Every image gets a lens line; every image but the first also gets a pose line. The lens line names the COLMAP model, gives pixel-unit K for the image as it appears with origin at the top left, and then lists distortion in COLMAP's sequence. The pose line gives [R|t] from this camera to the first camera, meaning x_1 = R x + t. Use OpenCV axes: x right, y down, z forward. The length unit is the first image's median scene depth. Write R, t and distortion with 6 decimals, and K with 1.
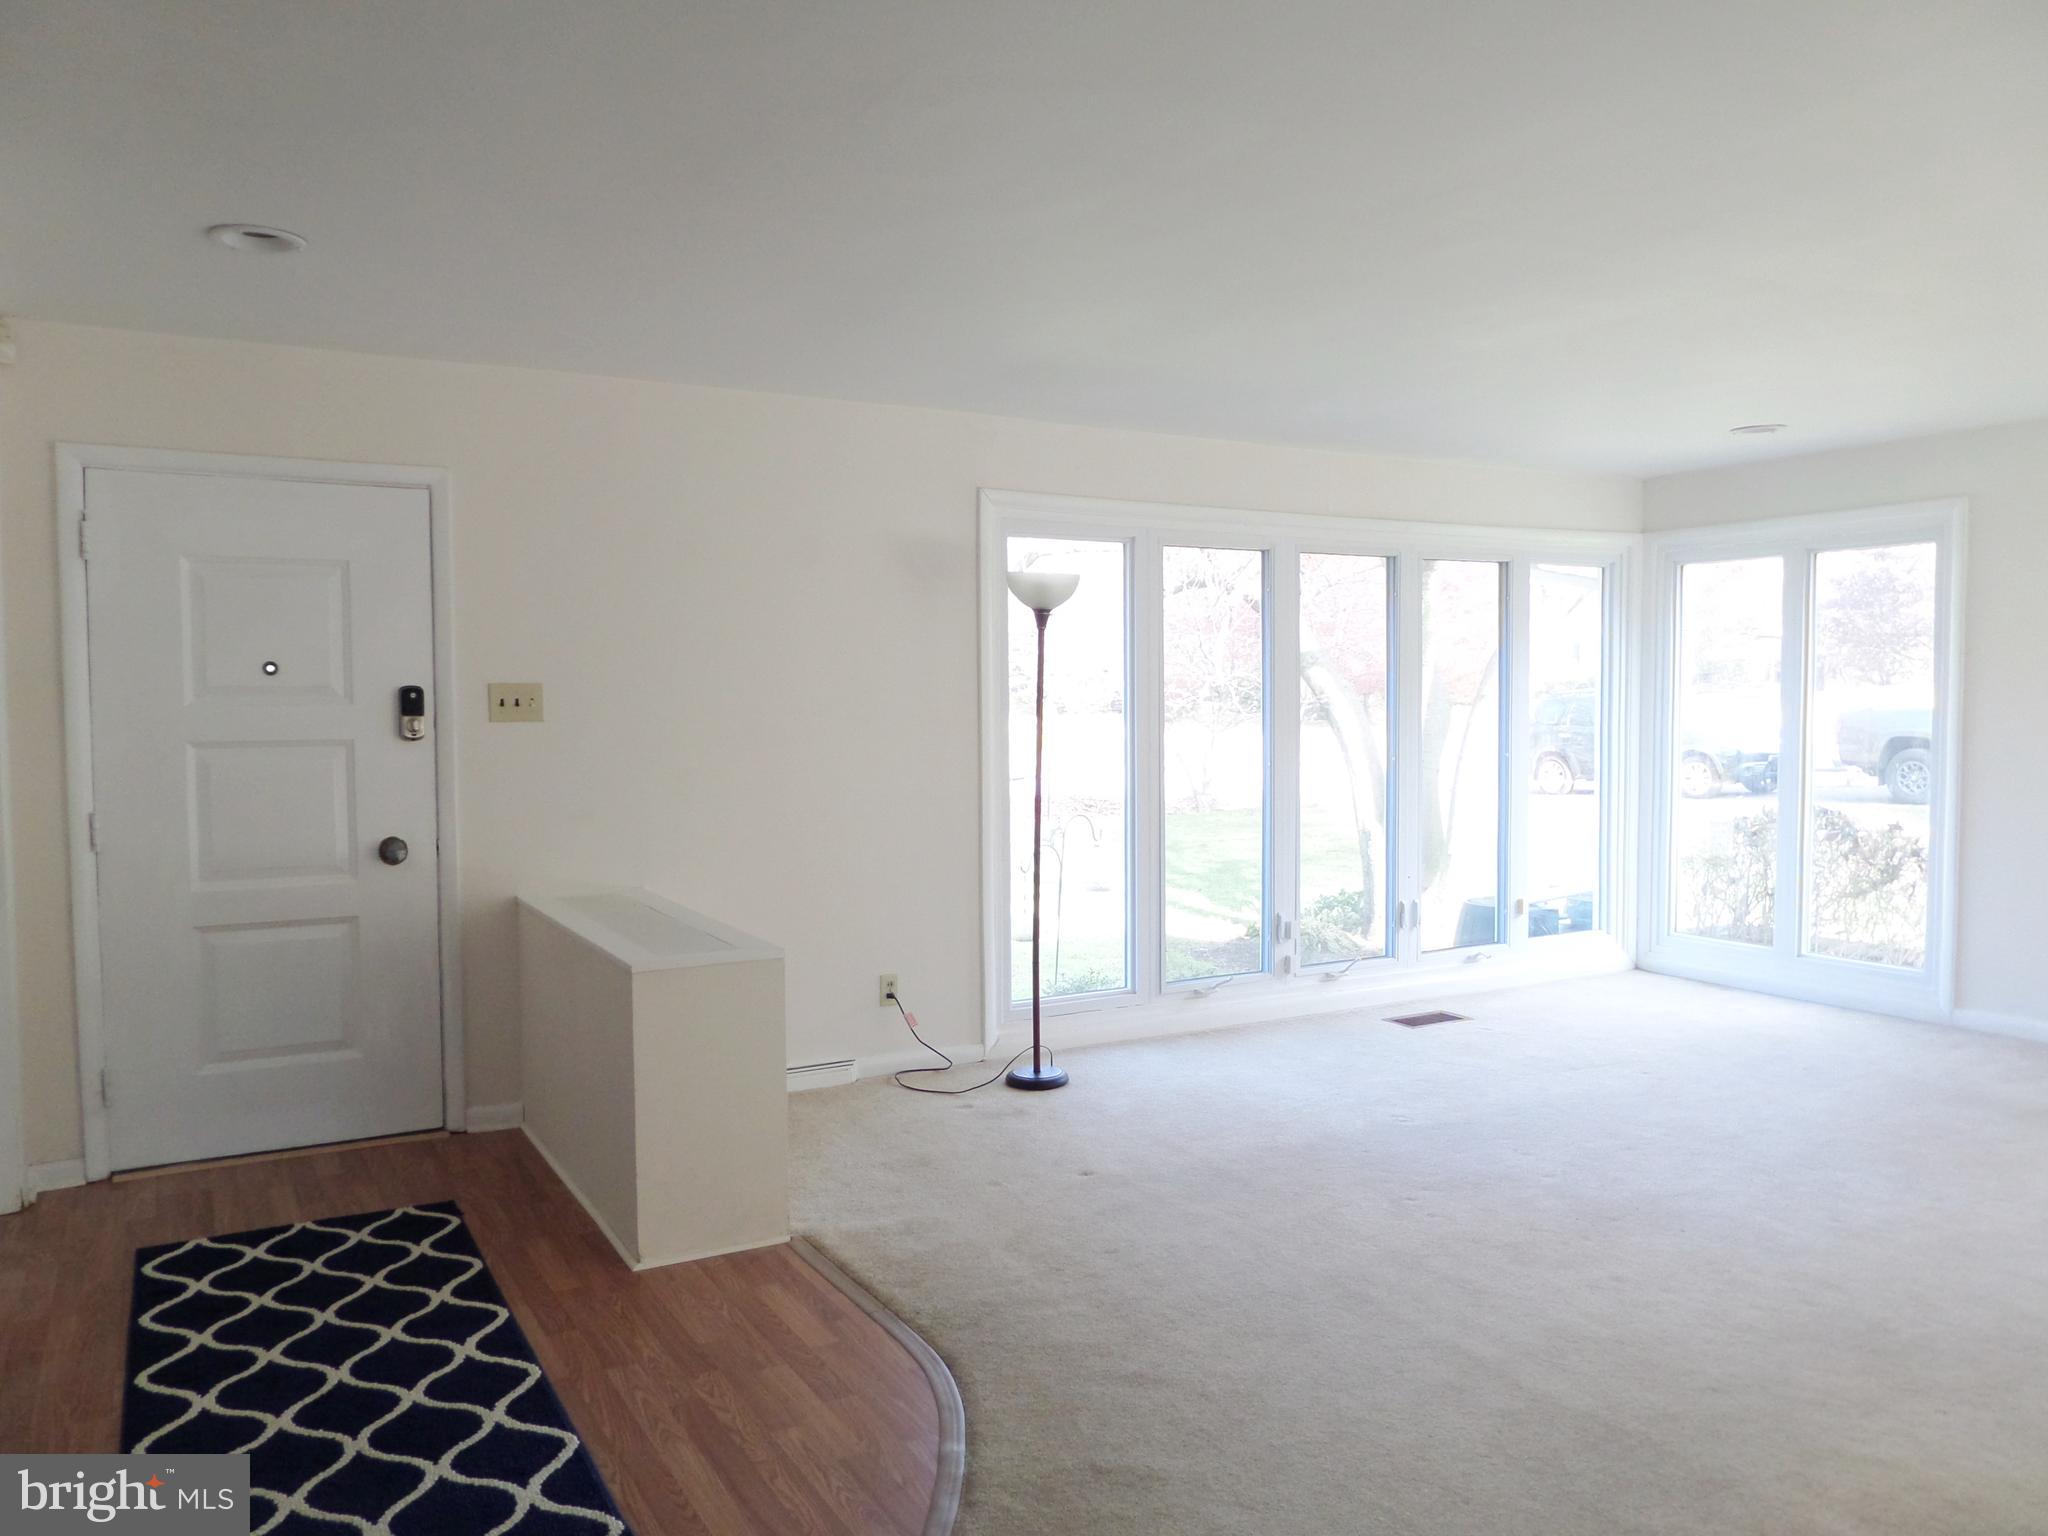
lens RADIAL K [[1507.2, 0, 1024.0], [0, 1507.2, 768.0], [0, 0, 1]] dist [0.003344, -0.029086]
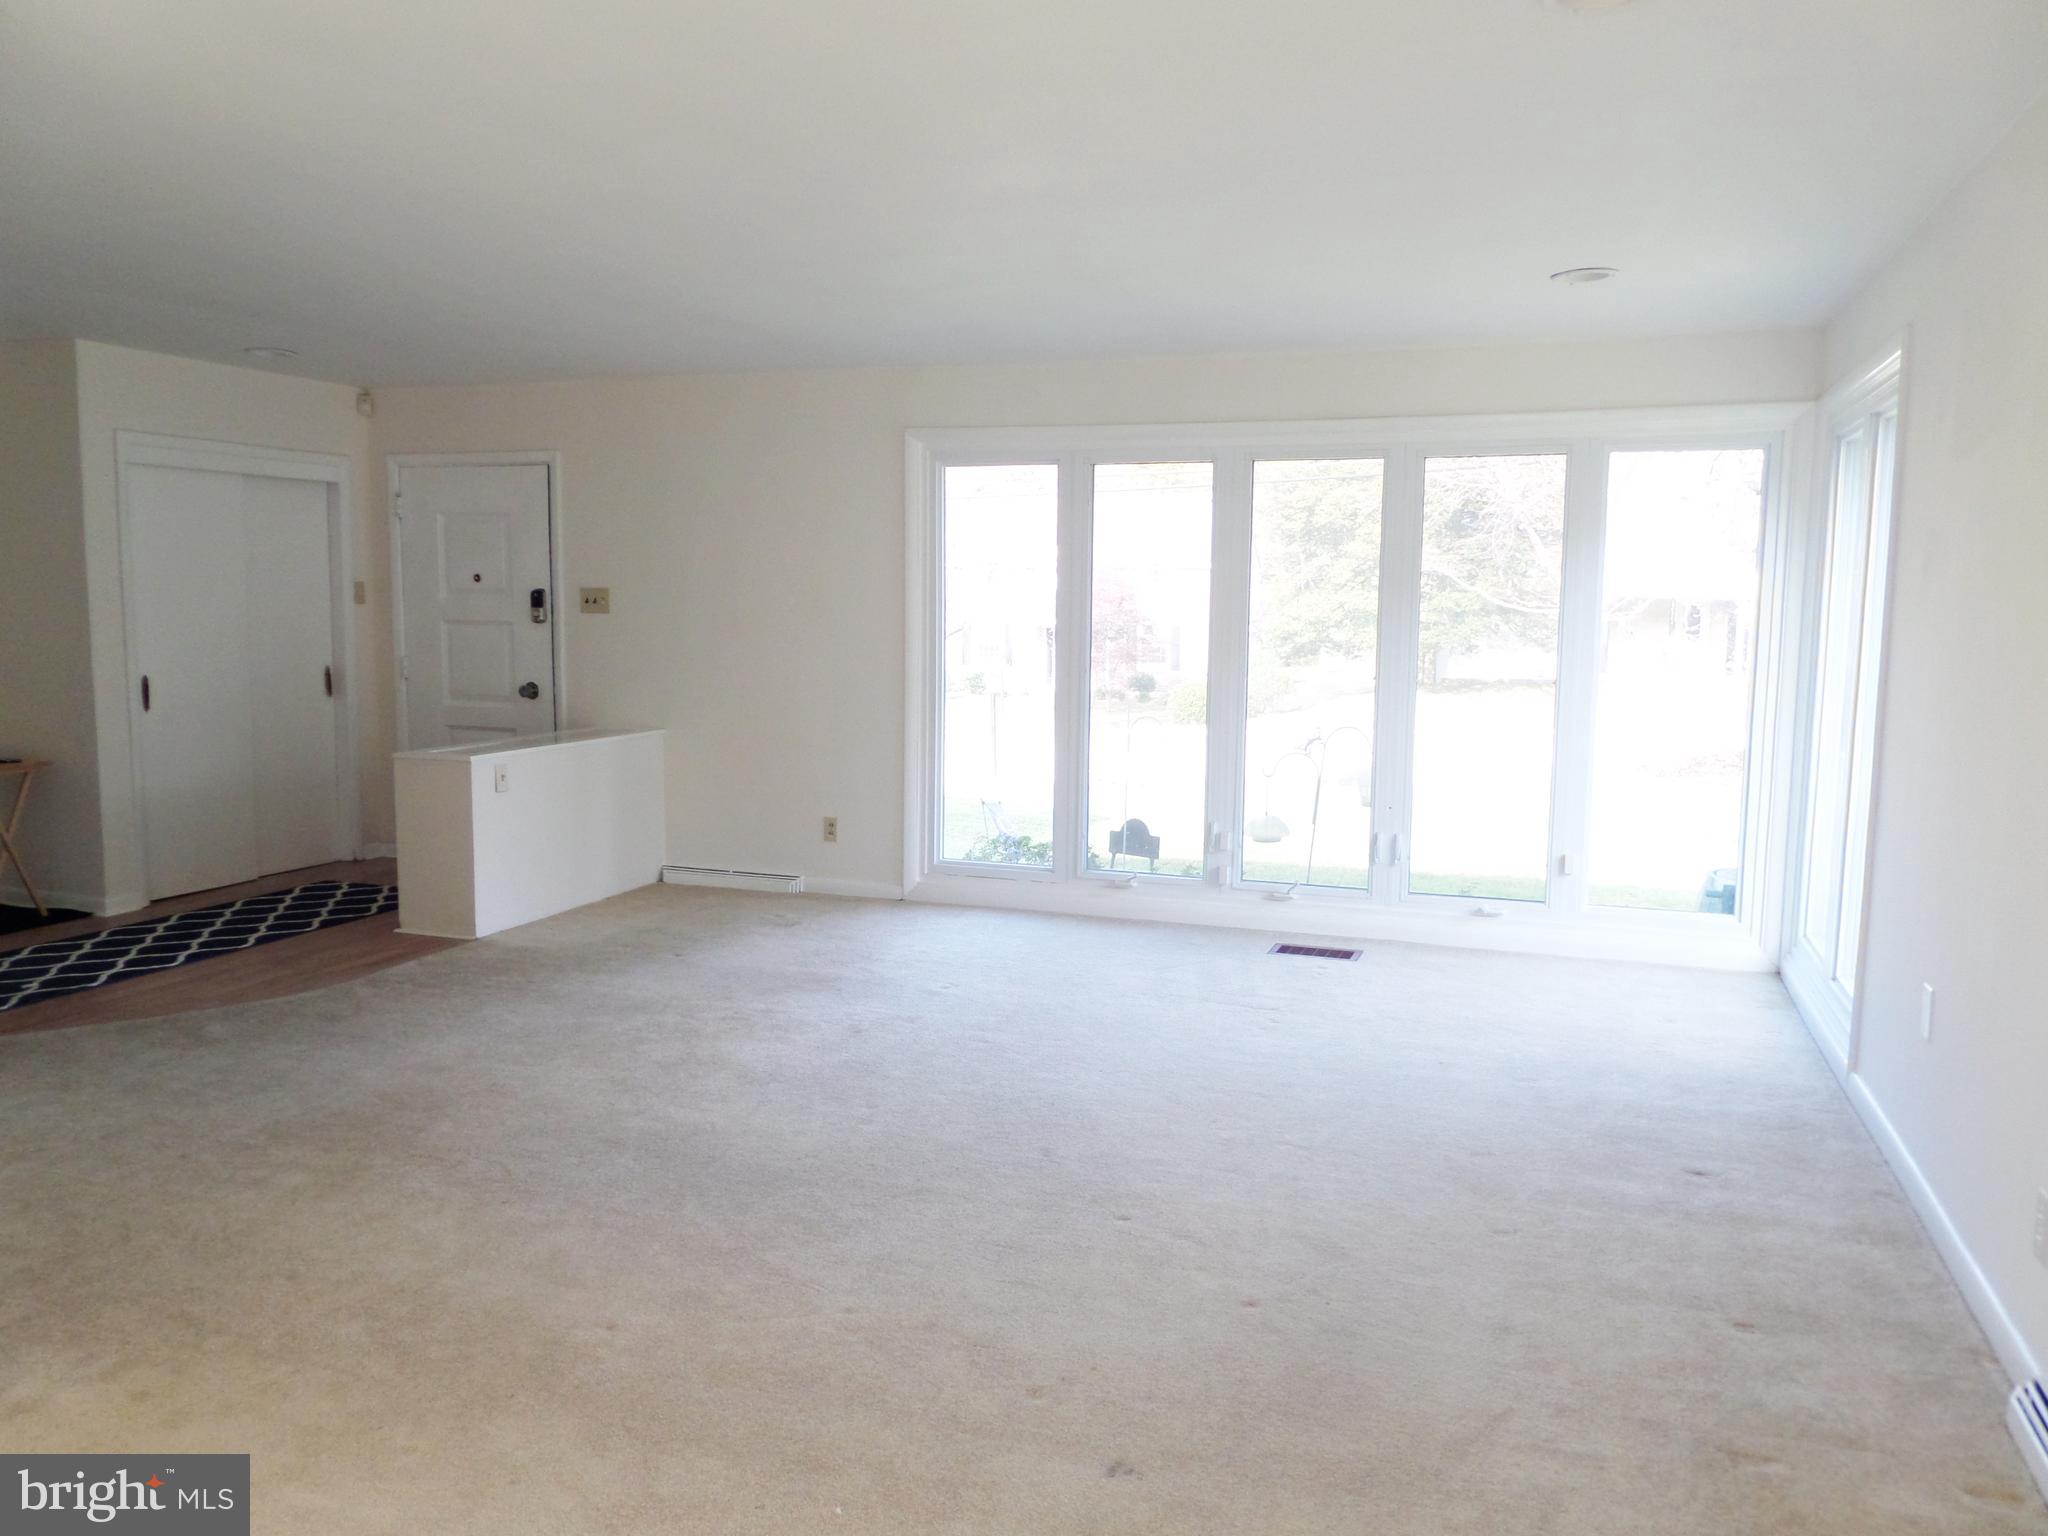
lens RADIAL K [[1507.2, 0, 1024.0], [0, 1507.2, 768.0], [0, 0, 1]] dist [0.003344, -0.029086]
pose [[0.652537, 0.097052, -0.751516, 0.856641], [-0.051916, 0.995160, 0.083439, -0.018569], [0.755977, -0.015431, 0.654417, 0.243710]]
